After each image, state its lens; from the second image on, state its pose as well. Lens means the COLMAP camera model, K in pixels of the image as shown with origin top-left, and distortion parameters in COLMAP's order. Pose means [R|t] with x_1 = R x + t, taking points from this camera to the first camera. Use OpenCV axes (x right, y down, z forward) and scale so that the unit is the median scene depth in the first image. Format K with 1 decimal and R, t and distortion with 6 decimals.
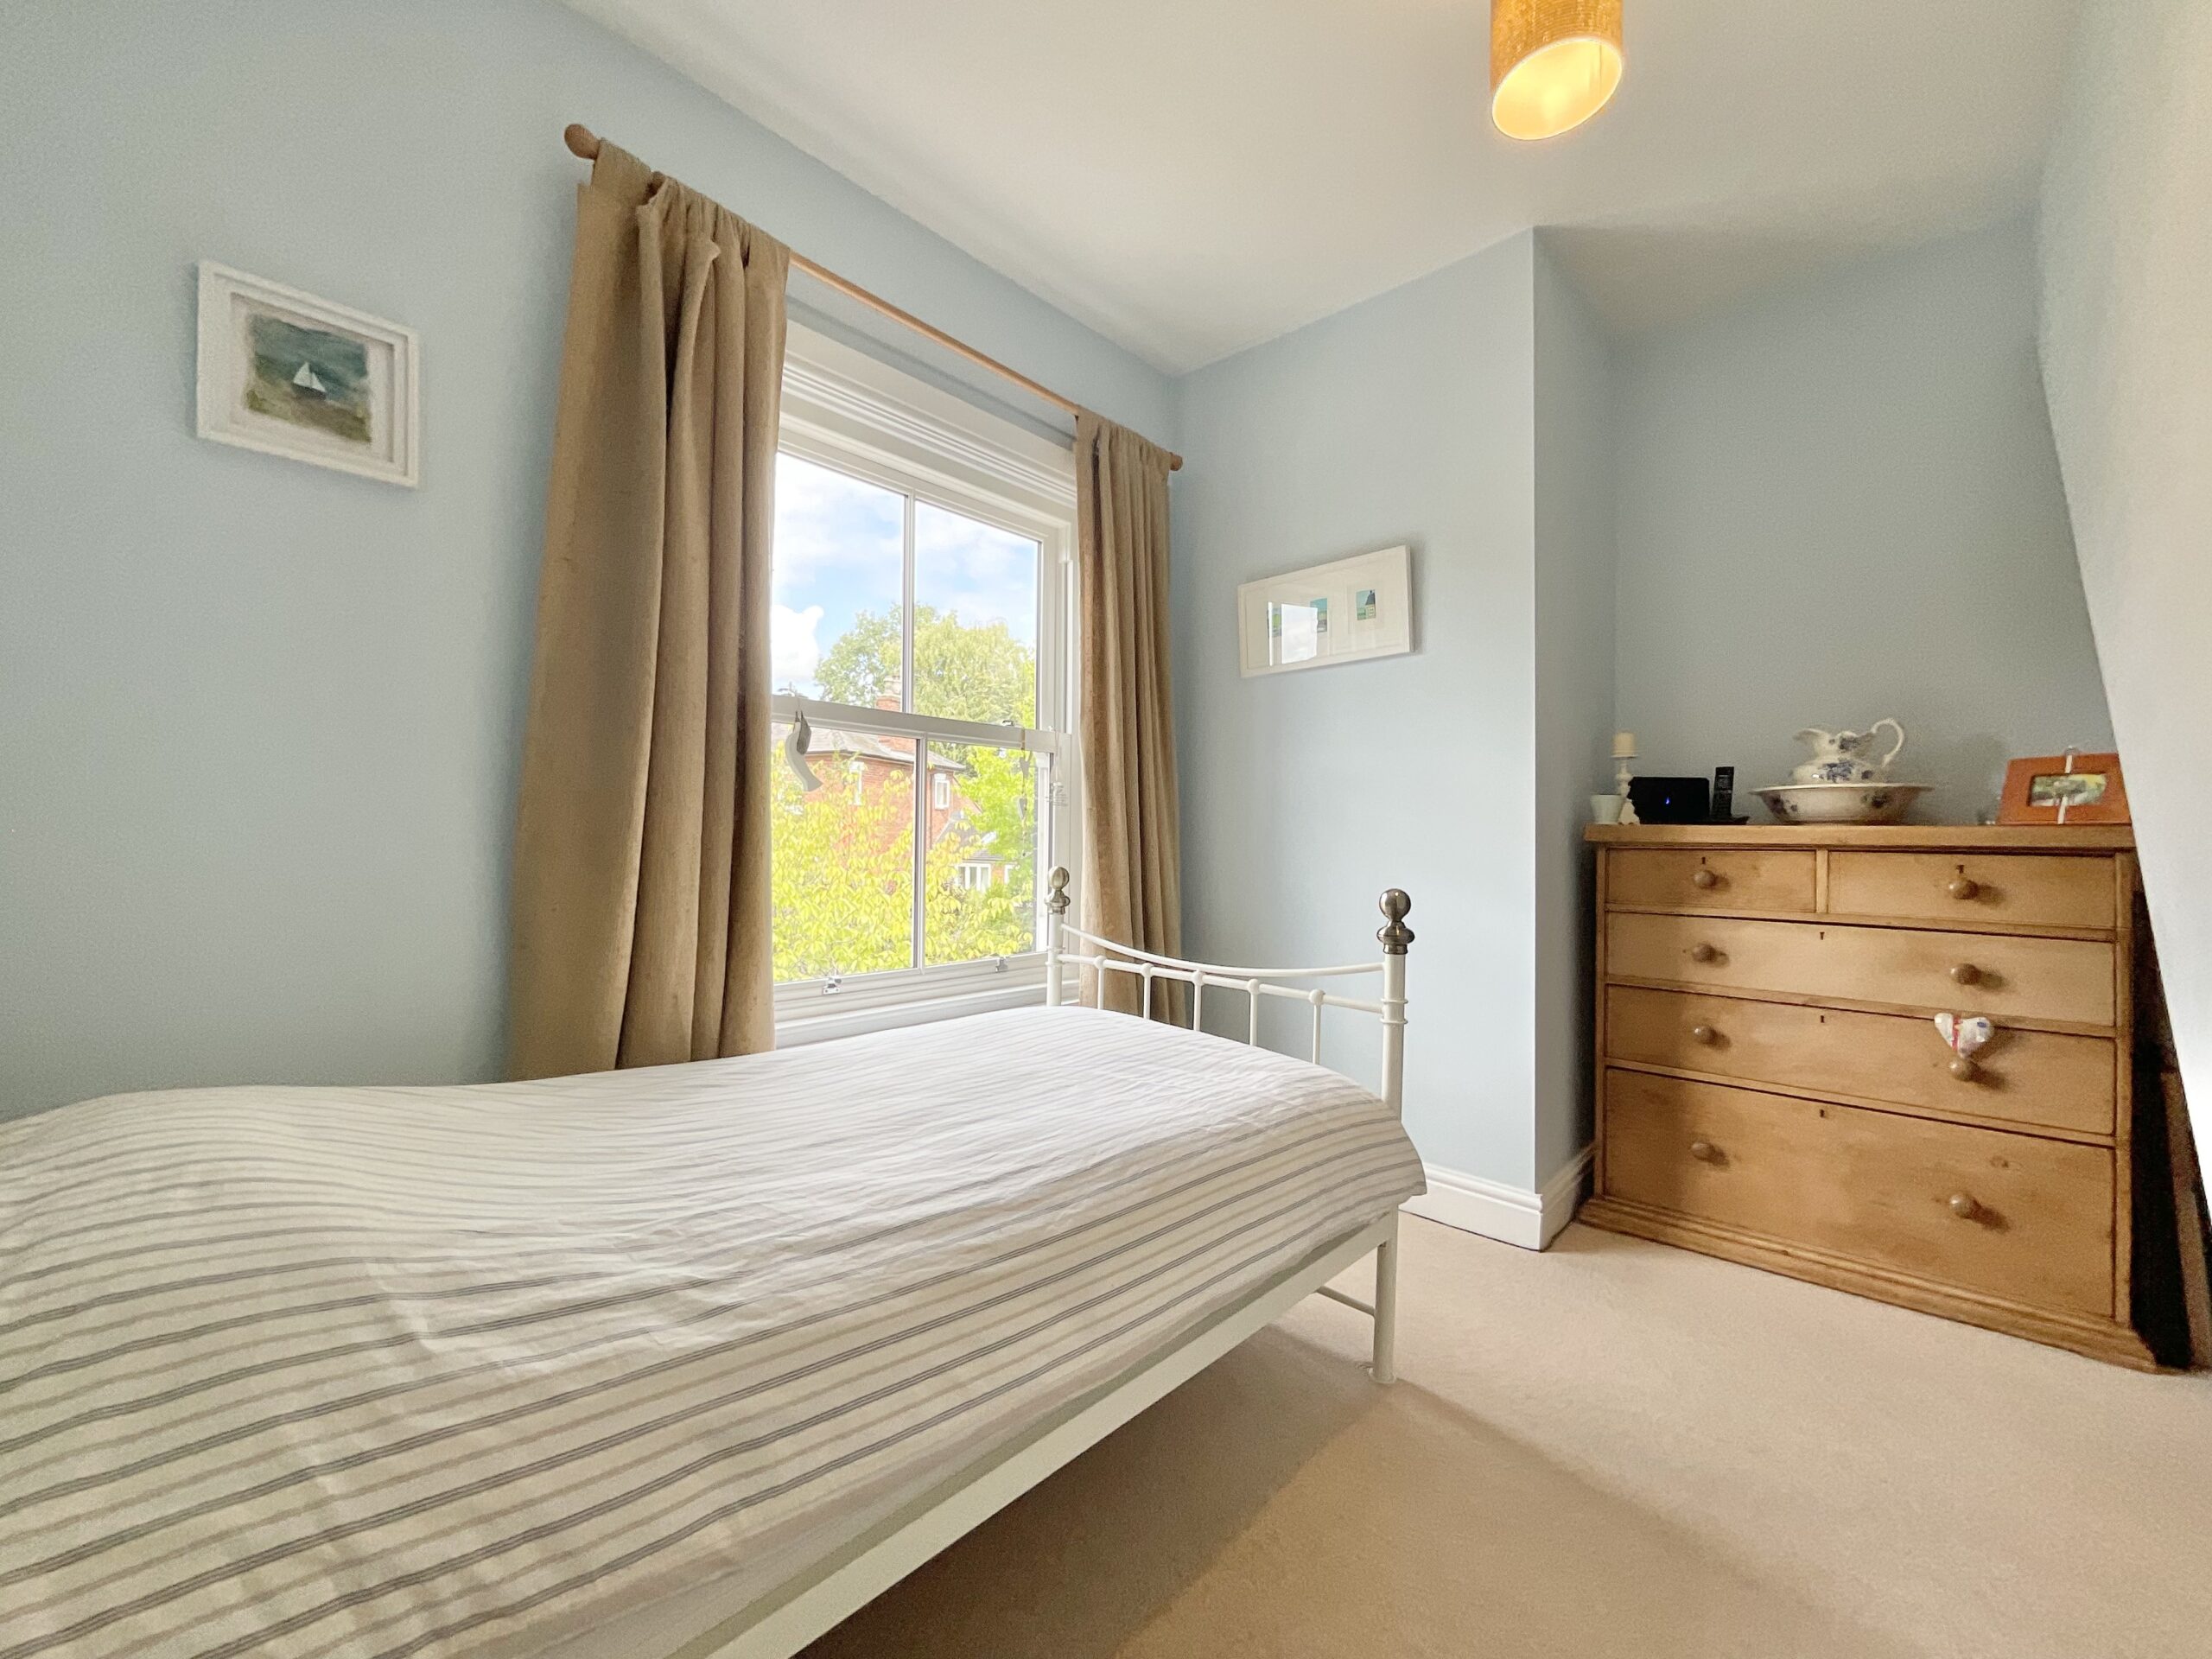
lens RADIAL K [[894.1, 0, 1104.6], [0, 894.1, 831.3], [0, 0, 1]] dist [-0.018510, 0.009480]
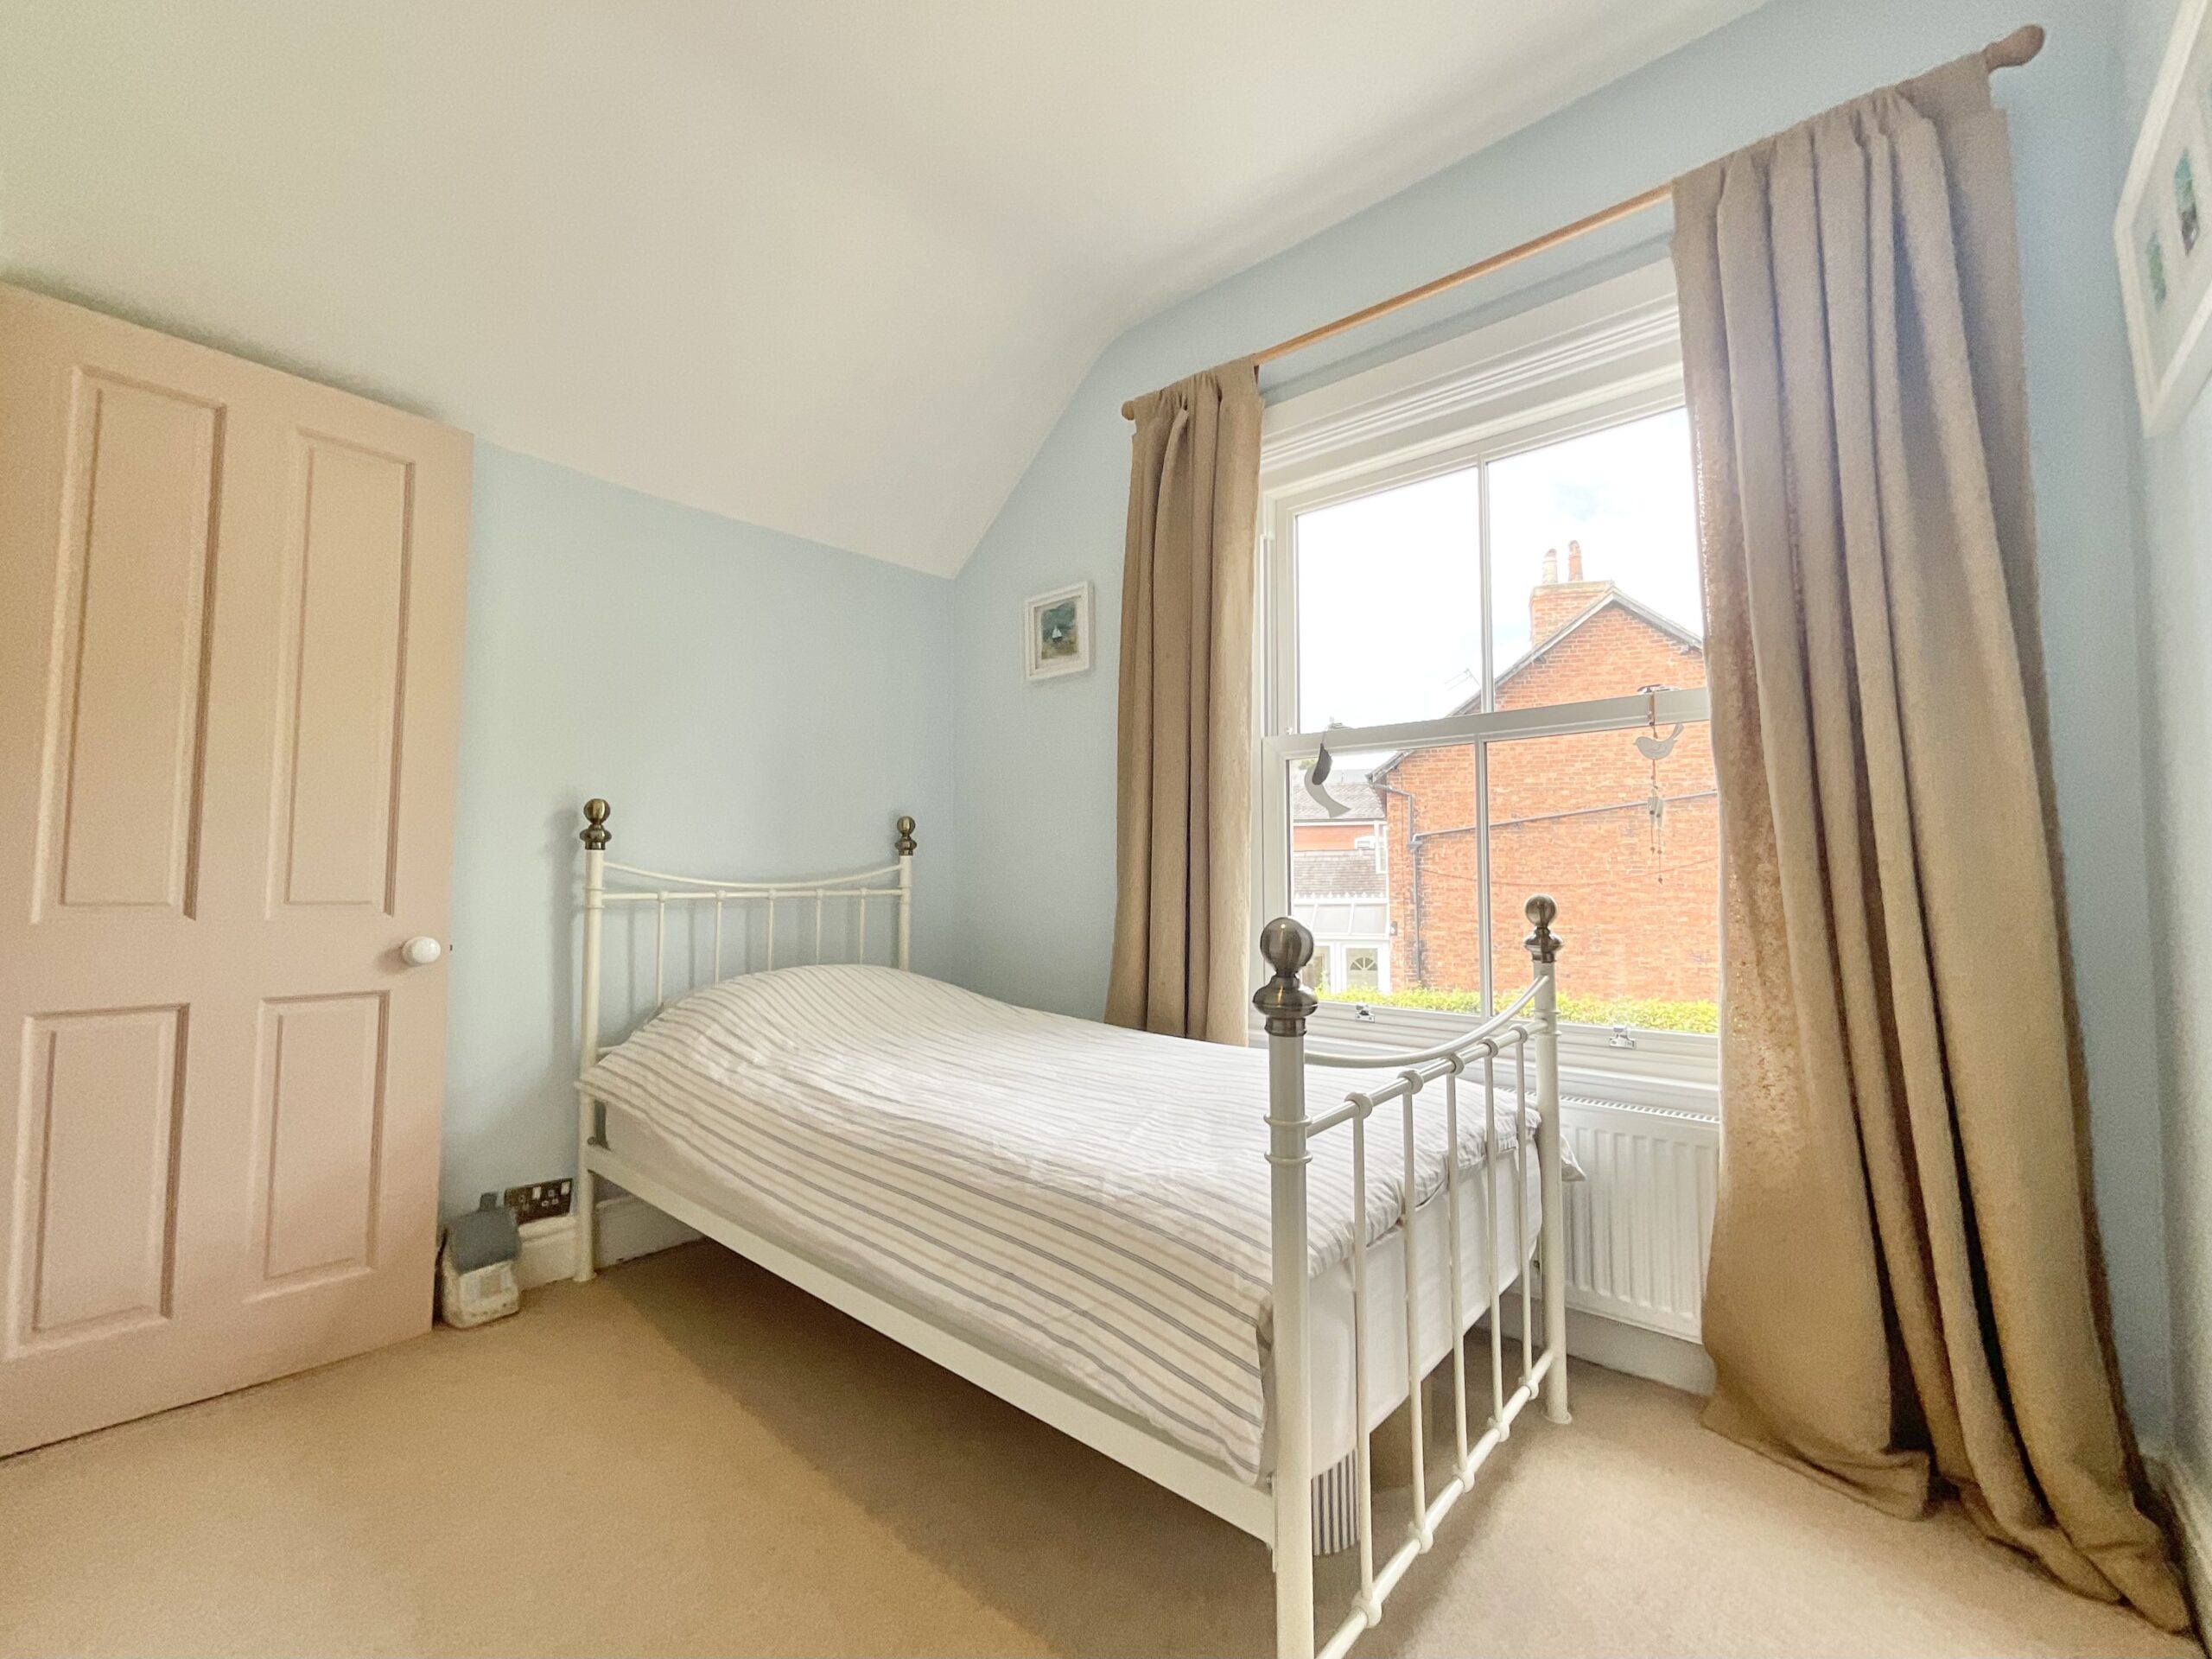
lens RADIAL K [[906.0, 0, 1097.0], [0, 906.0, 837.1], [0, 0, 1]] dist [-0.000312, -0.000023]
pose [[0.037205, -0.060590, -0.997469, 1.012932], [0.011071, 0.998124, -0.060217, 0.052253], [0.999246, -0.008802, 0.037806, 0.973633]]
